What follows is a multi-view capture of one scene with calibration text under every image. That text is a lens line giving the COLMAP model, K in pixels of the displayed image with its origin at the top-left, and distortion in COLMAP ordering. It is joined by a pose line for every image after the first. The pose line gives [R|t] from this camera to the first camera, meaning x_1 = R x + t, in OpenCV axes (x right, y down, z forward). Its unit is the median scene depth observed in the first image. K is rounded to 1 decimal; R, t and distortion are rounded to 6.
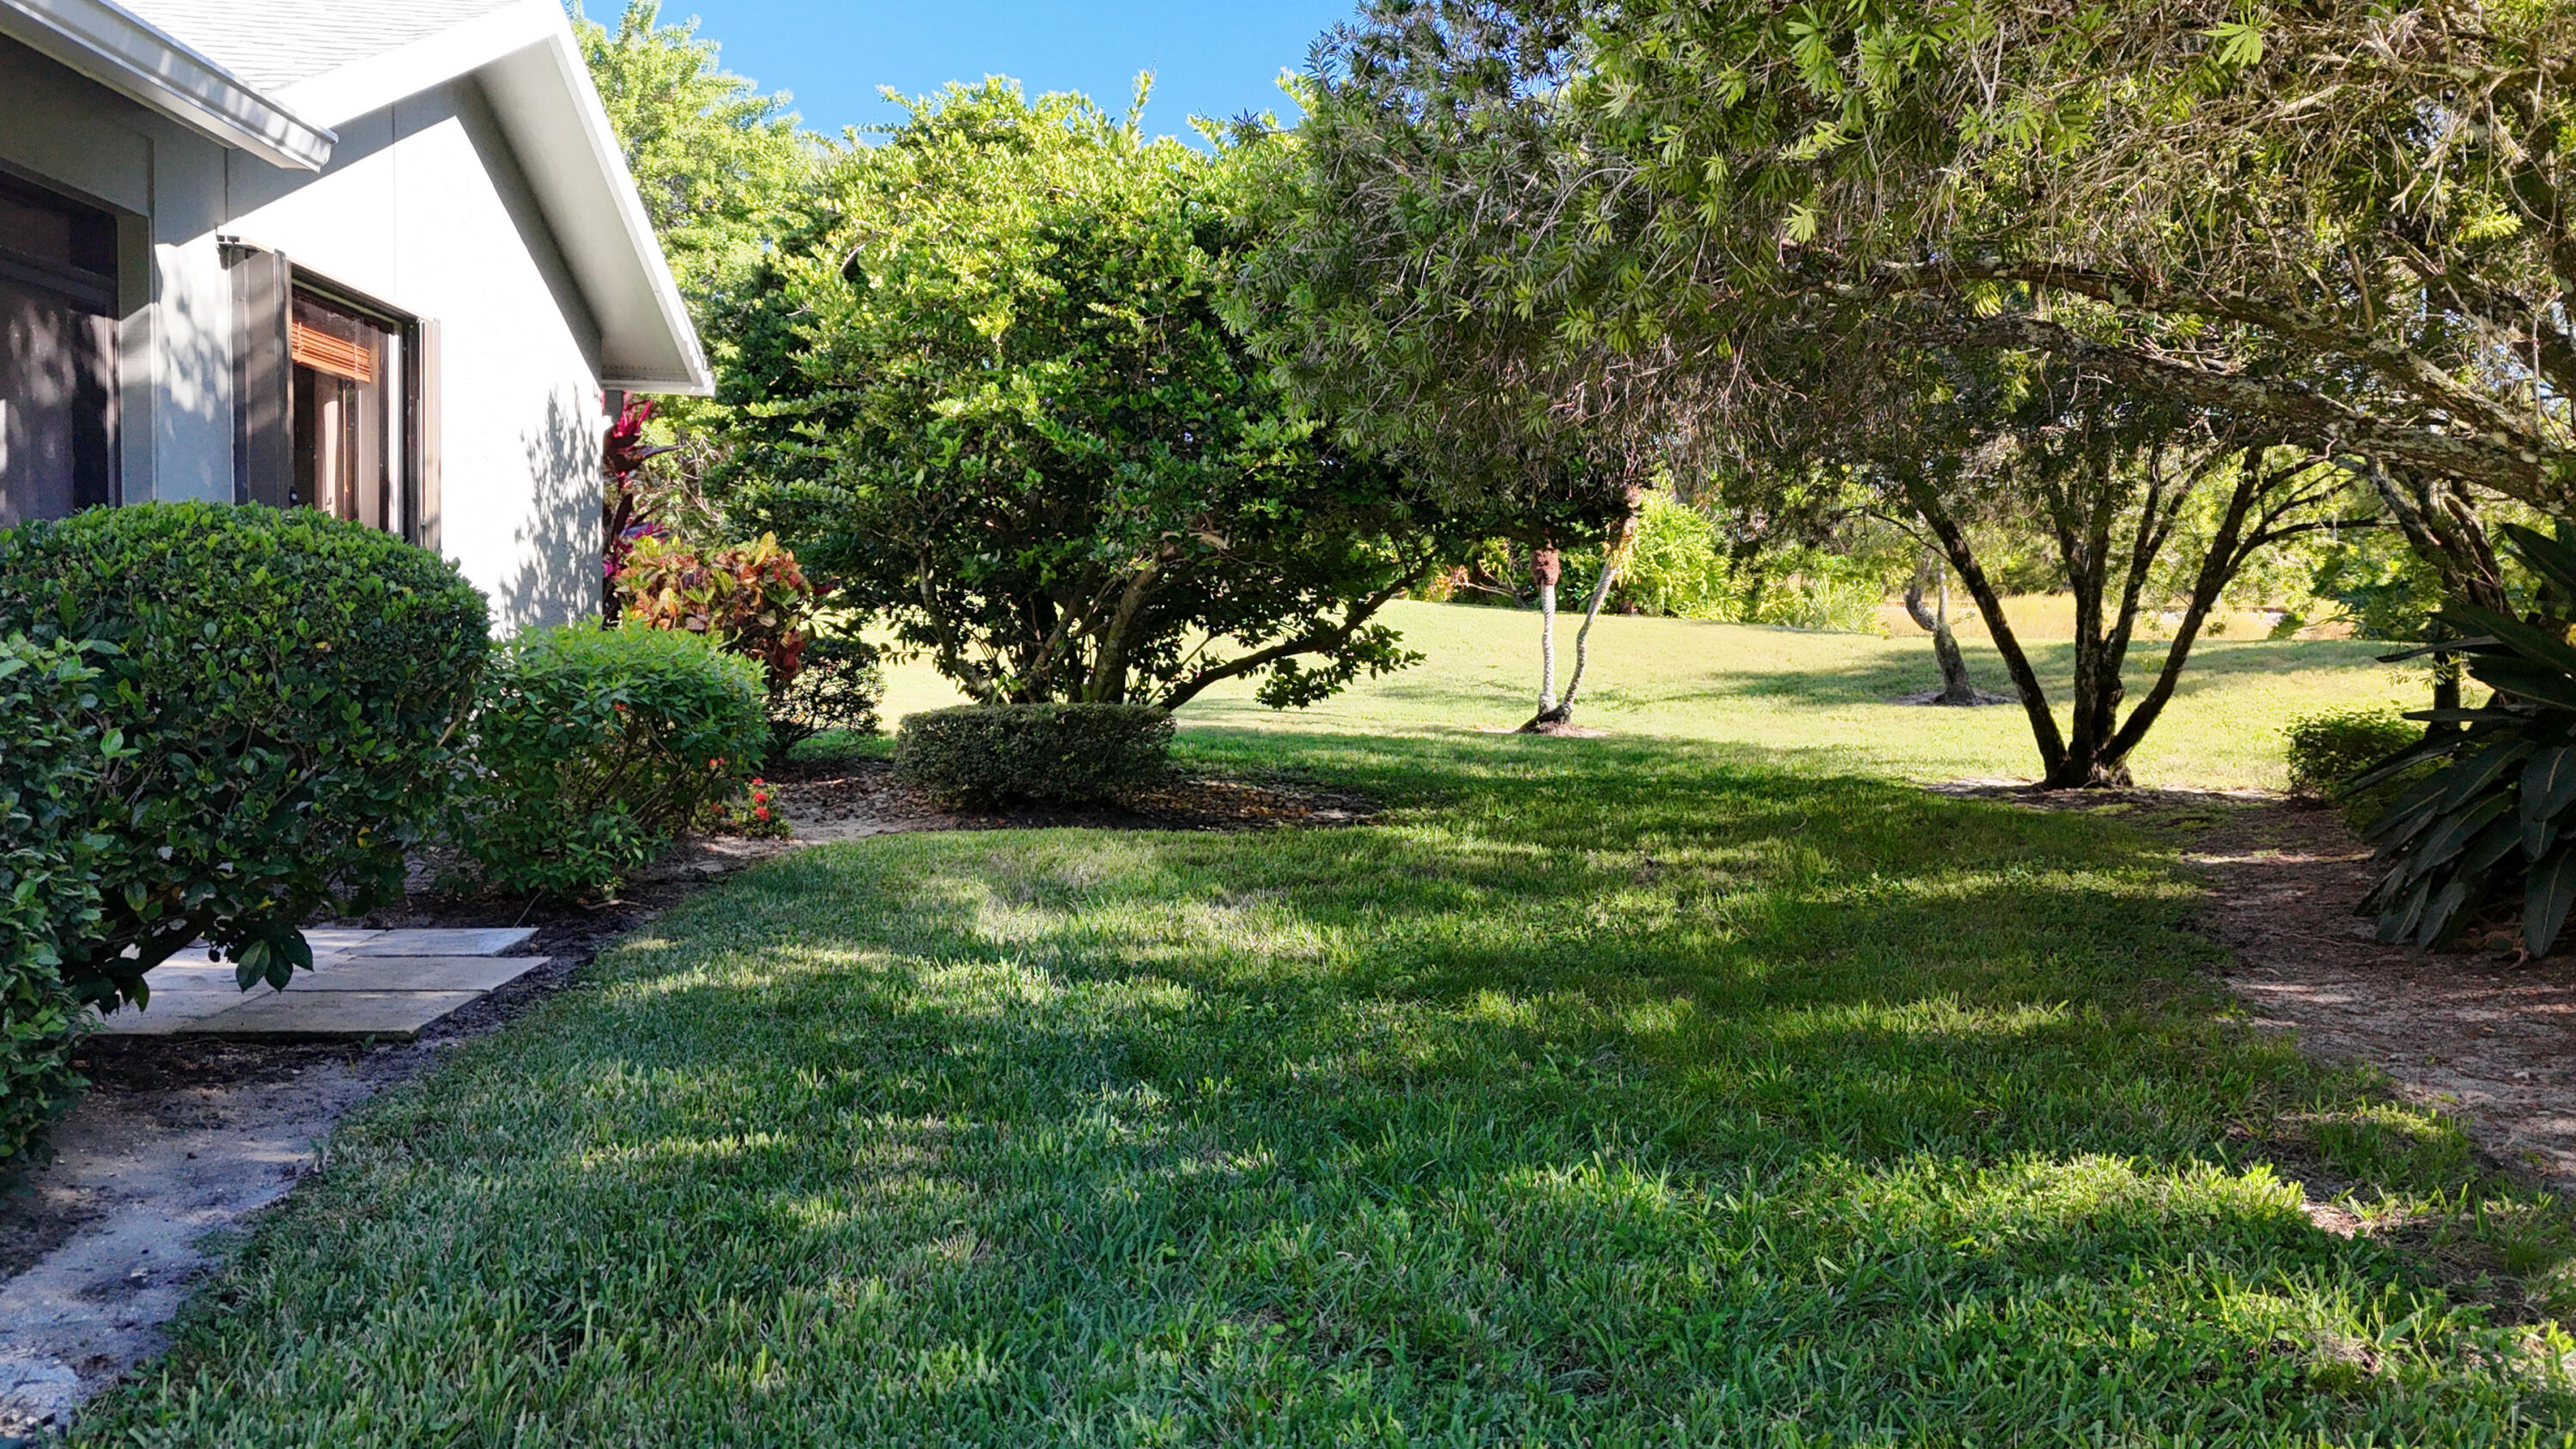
lens RADIAL K [[1985.3, 0, 1288.0], [0, 1985.3, 724.5], [0, 0, 1]] dist [0.038249, -0.003979]
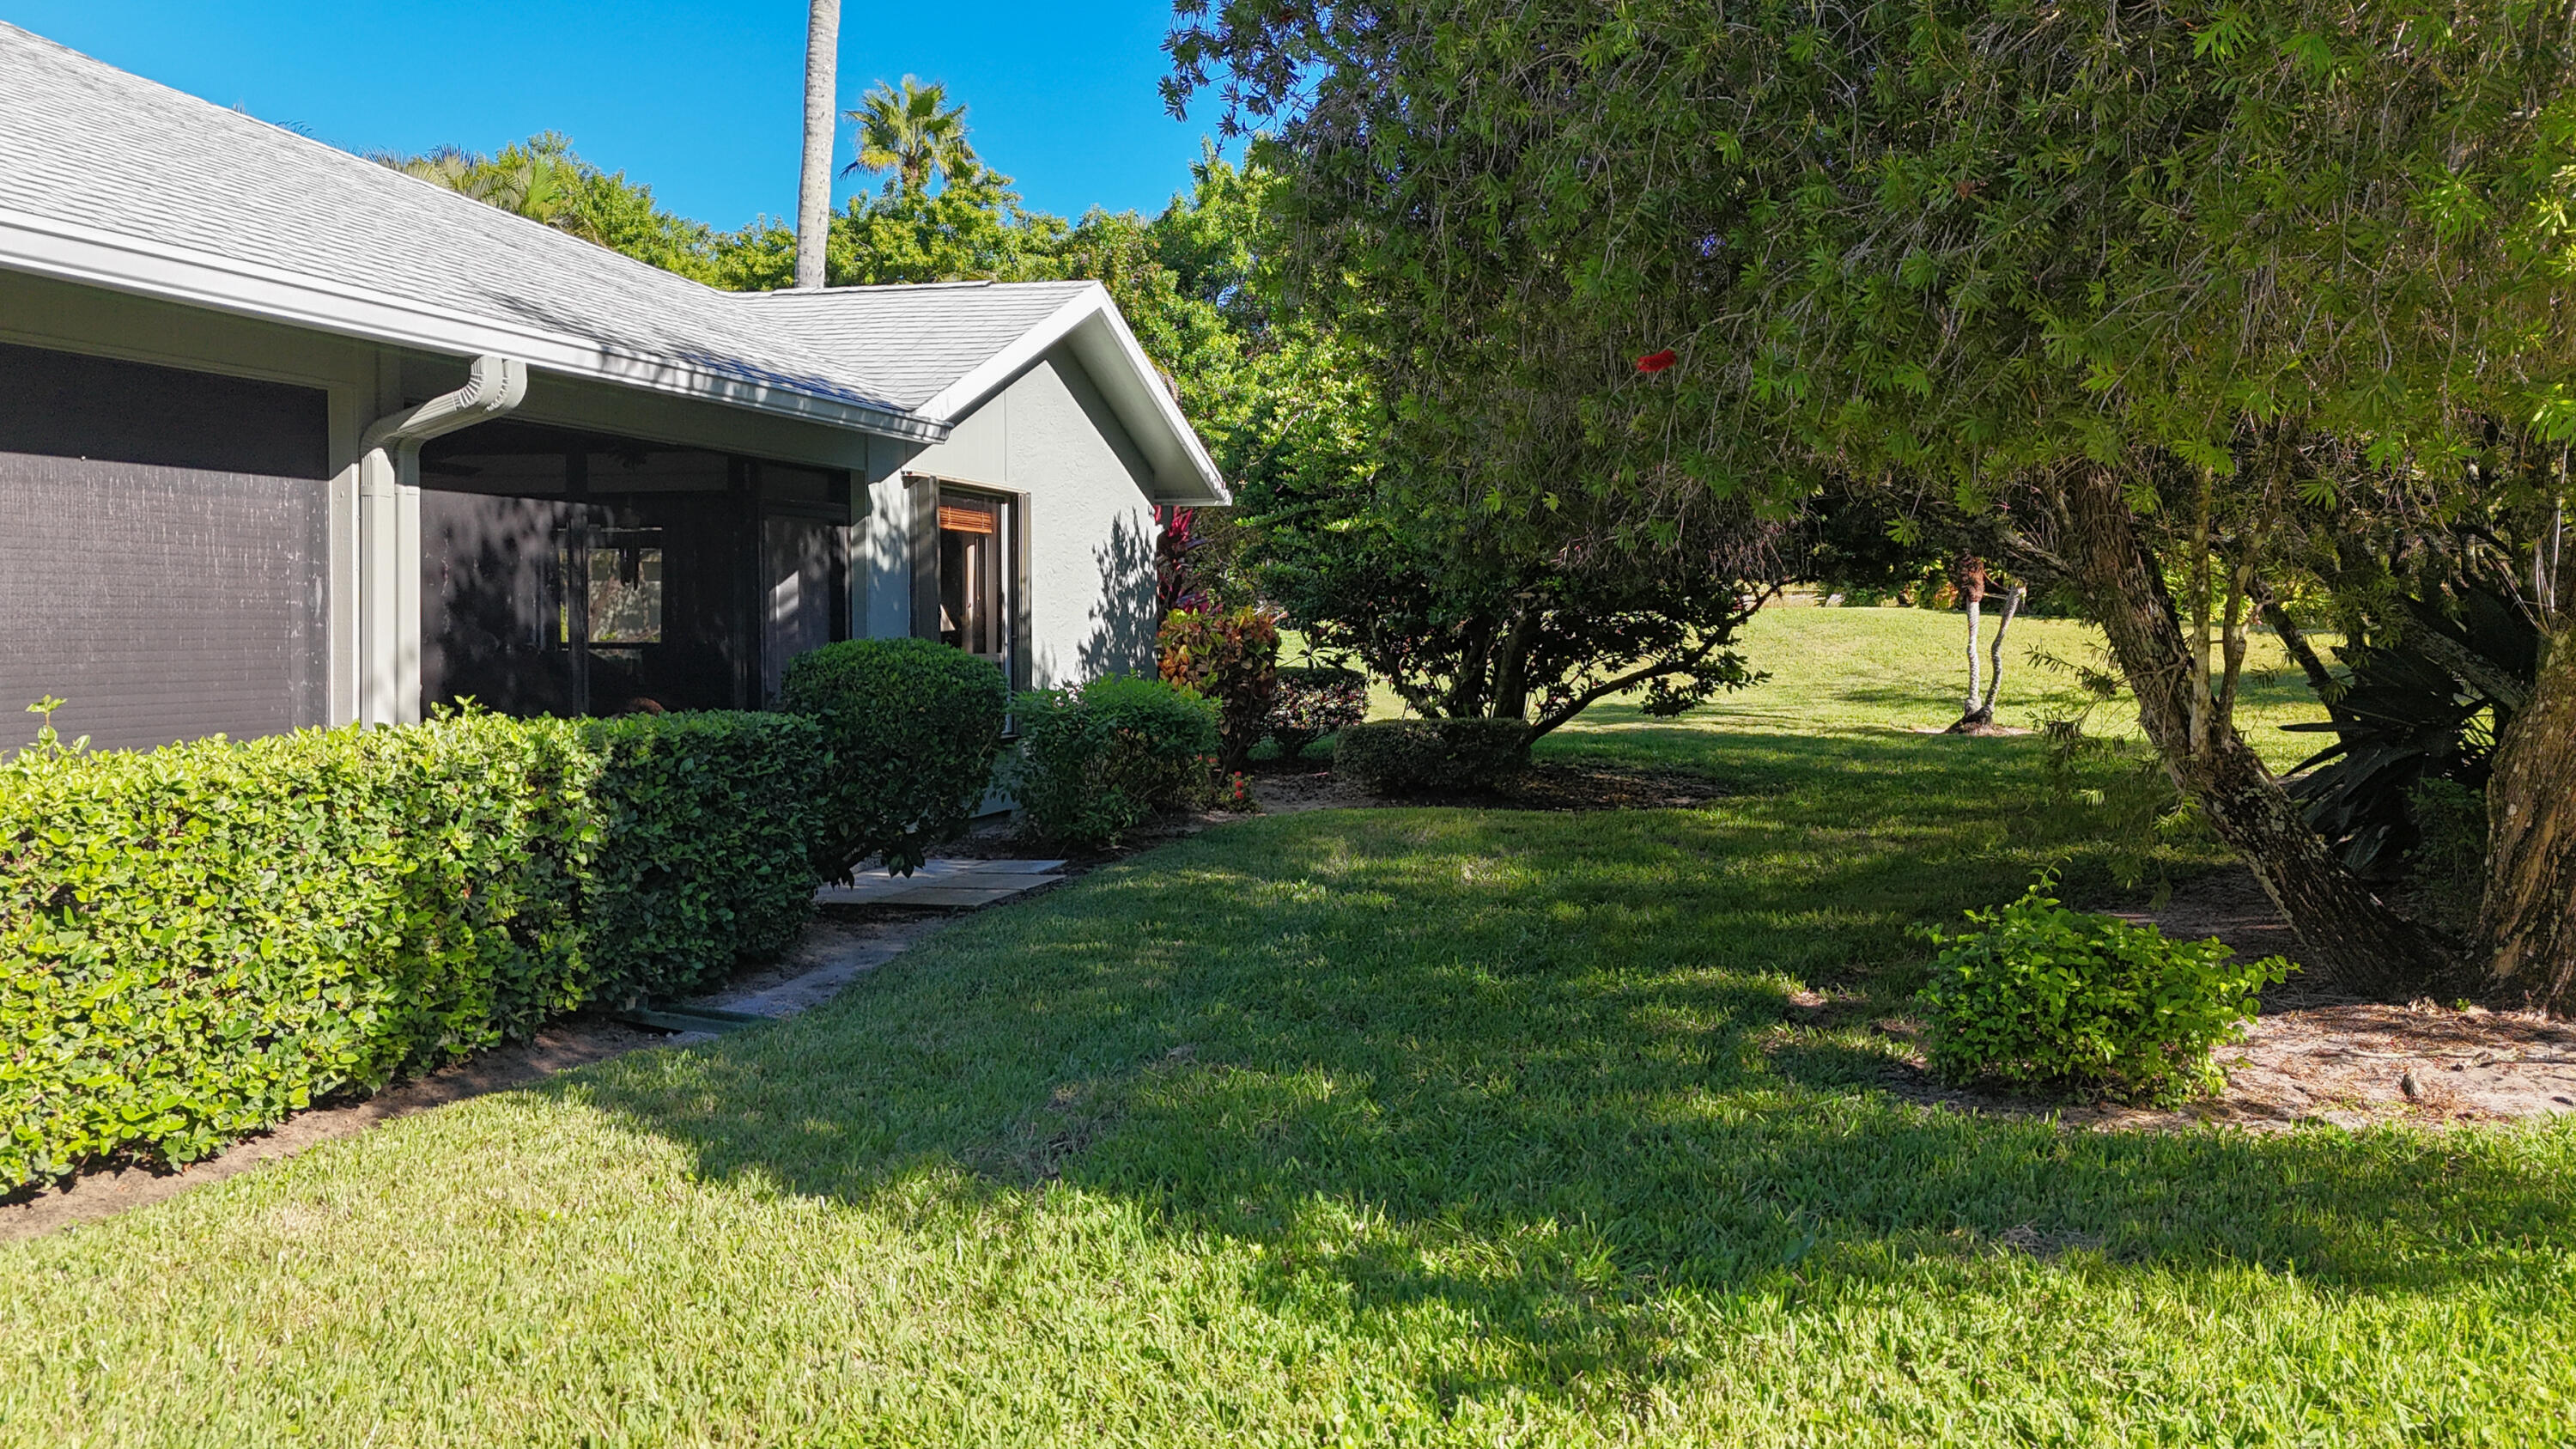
lens RADIAL K [[1940.0, 0, 1305.3], [0, 1940.0, 637.7], [0, 0, 1]] dist [0.150884, -0.129735]
pose [[0.946285, -0.023834, -0.322454, 0.256411], [0.010504, 0.999019, -0.043018, -0.010153], [0.323163, 0.037320, 0.945607, -0.369082]]
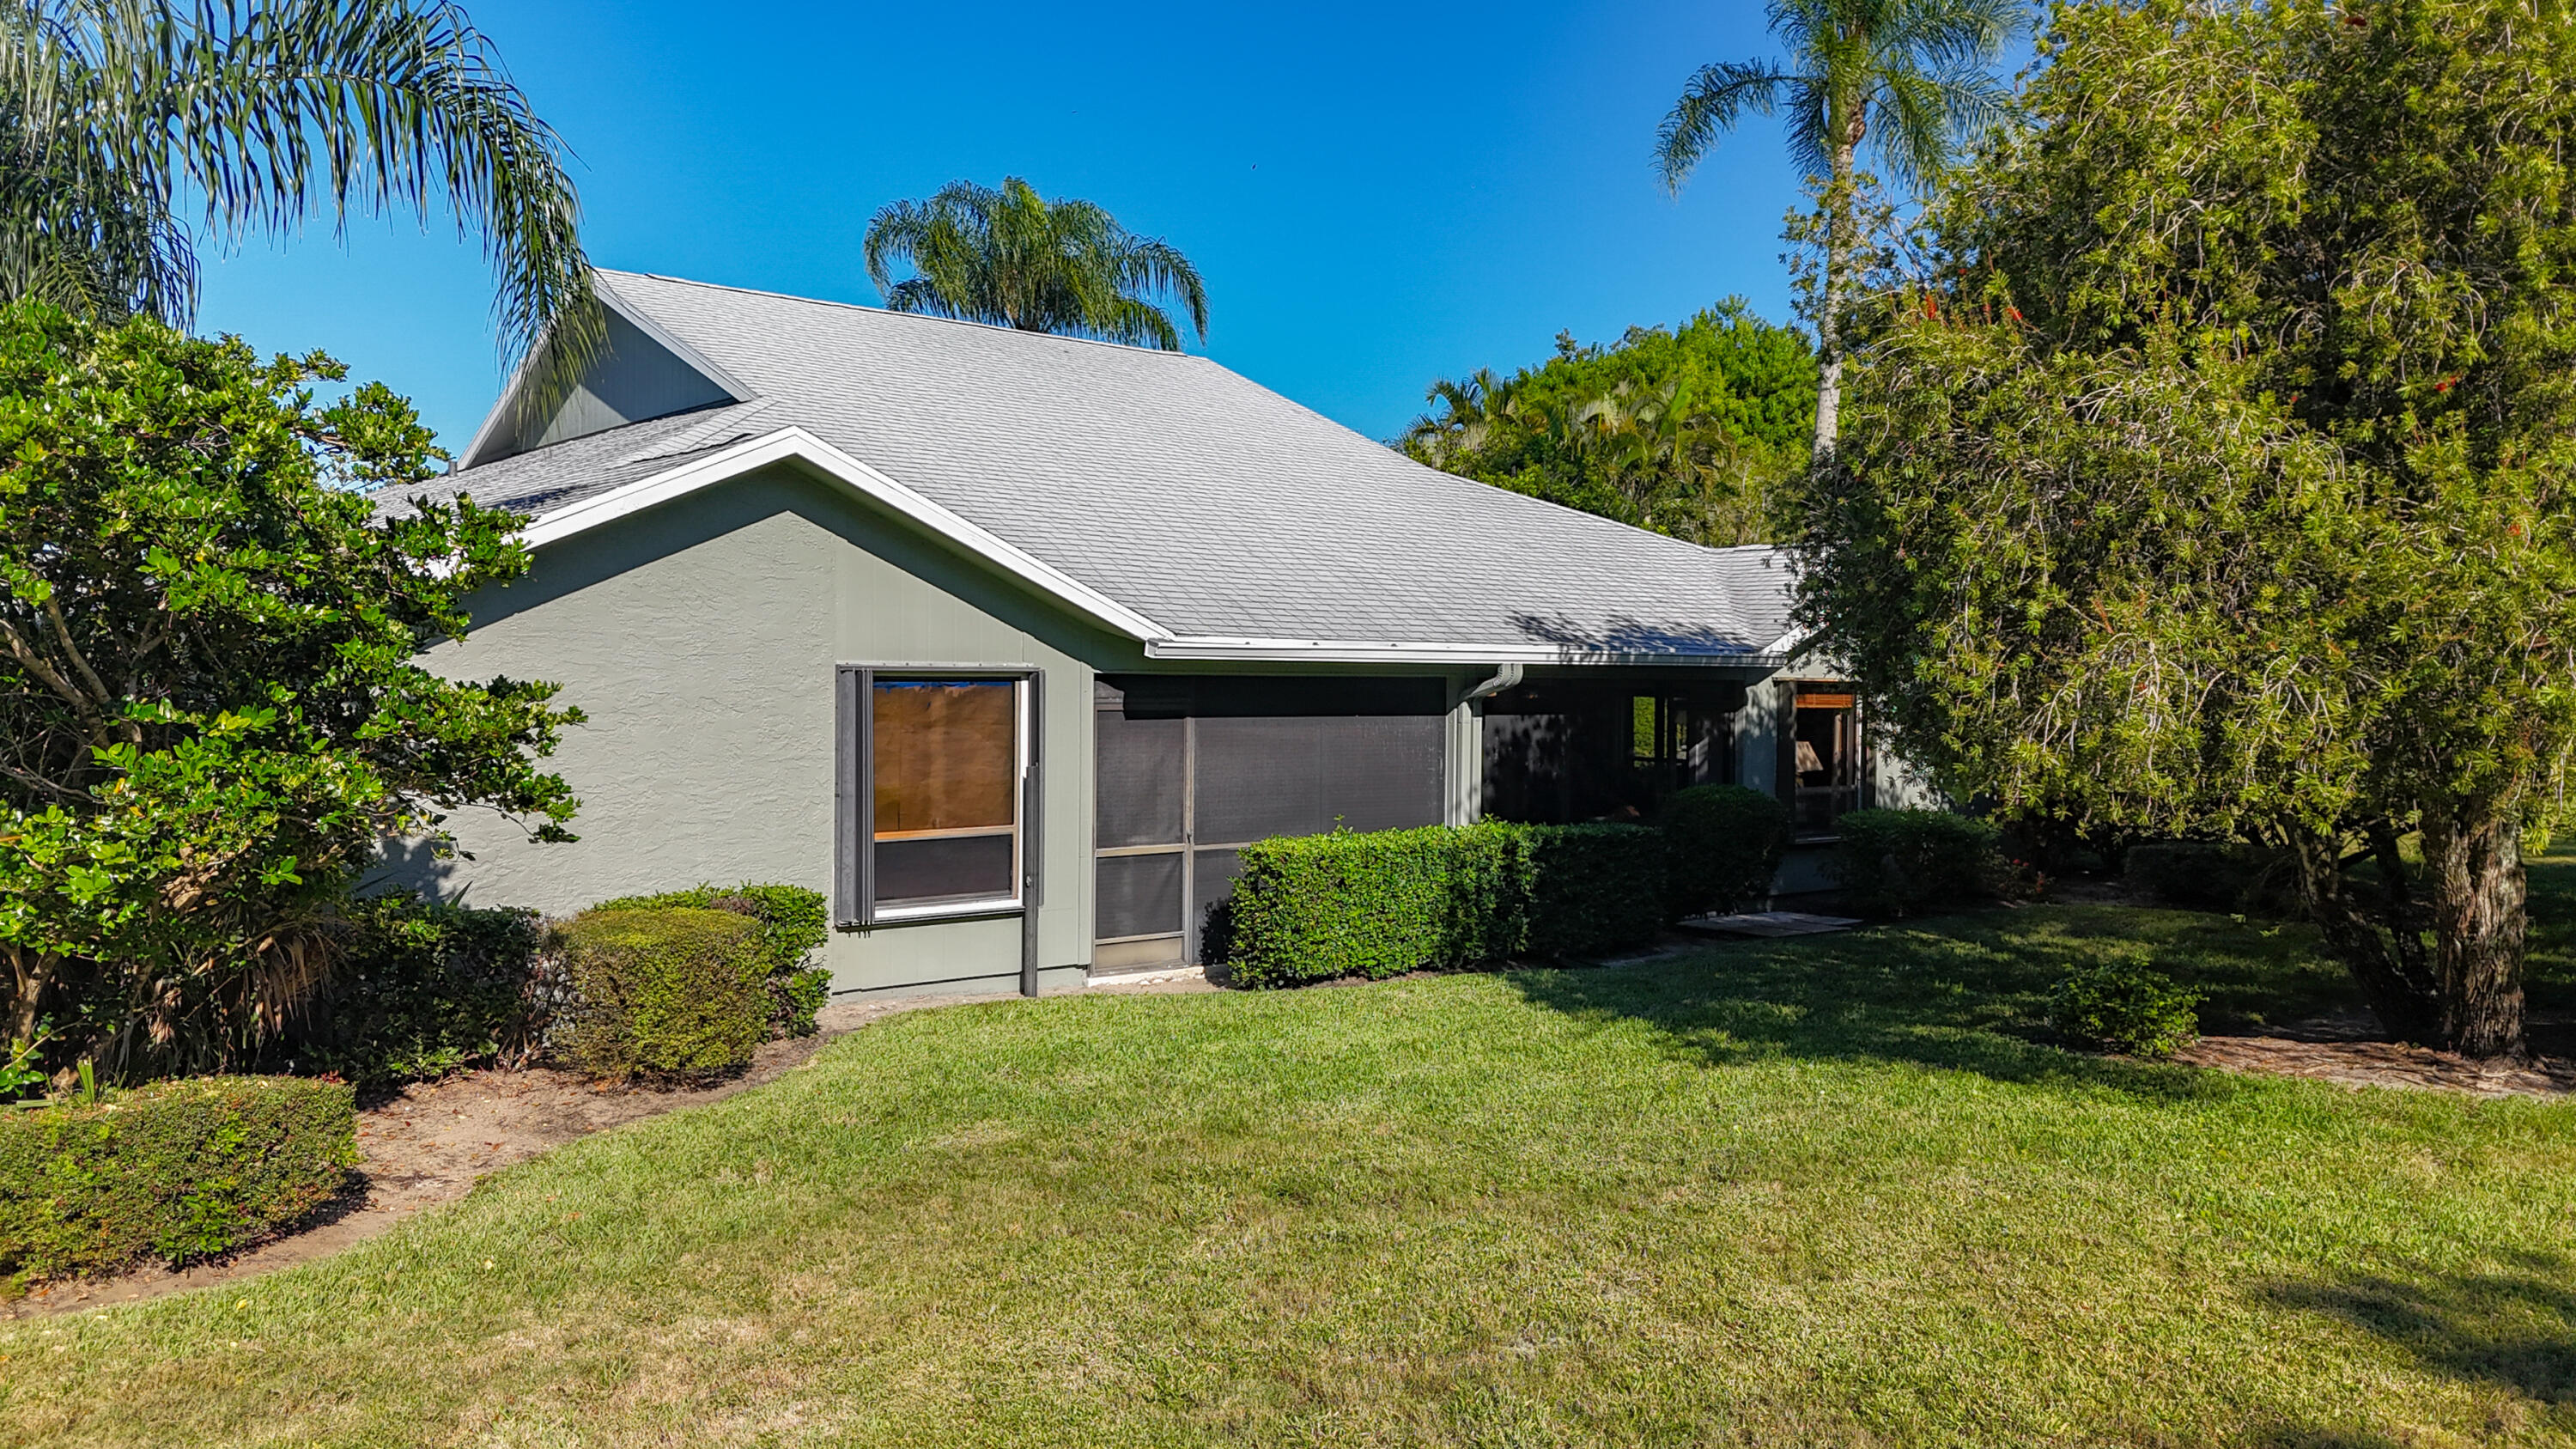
lens RADIAL K [[1940.0, 0, 1305.3], [0, 1940.0, 637.7], [0, 0, 1]] dist [0.150884, -0.129735]
pose [[0.597584, -0.032069, -0.801165, 0.968827], [-0.035598, 0.997153, -0.066467, -0.056241], [0.801016, 0.068239, 0.594741, -0.903074]]
